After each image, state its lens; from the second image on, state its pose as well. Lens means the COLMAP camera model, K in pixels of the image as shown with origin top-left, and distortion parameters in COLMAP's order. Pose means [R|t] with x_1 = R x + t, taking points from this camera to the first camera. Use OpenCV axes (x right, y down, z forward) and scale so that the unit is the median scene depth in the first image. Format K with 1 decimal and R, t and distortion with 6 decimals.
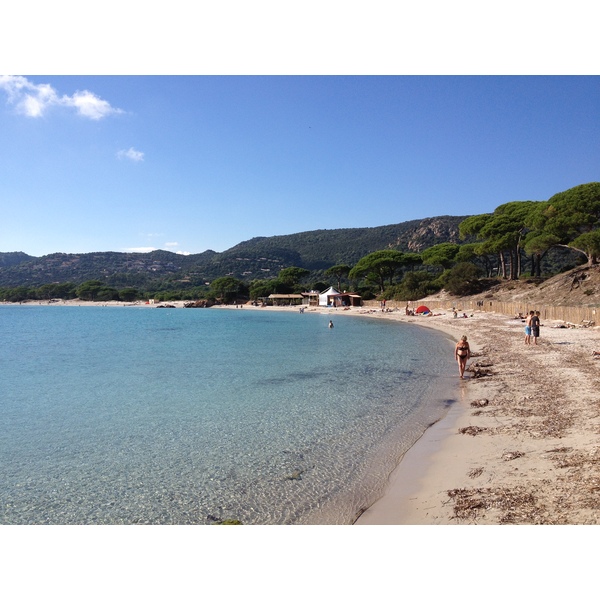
lens RADIAL K [[536.3, 0, 299.3], [0, 536.3, 299.4], [0, 0, 1]] dist [0.016944, -0.038975]
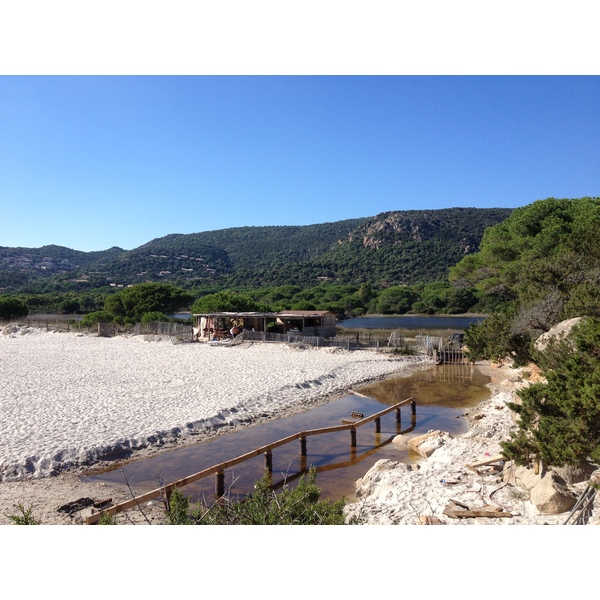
lens RADIAL K [[536.3, 0, 300.6], [0, 536.3, 299.5], [0, 0, 1]] dist [0.016944, -0.038975]
pose [[0.986157, 0.005499, 0.165721, -0.023720], [-0.003673, 0.999929, -0.011324, -0.000719], [-0.165771, 0.010558, 0.986108, 0.139361]]
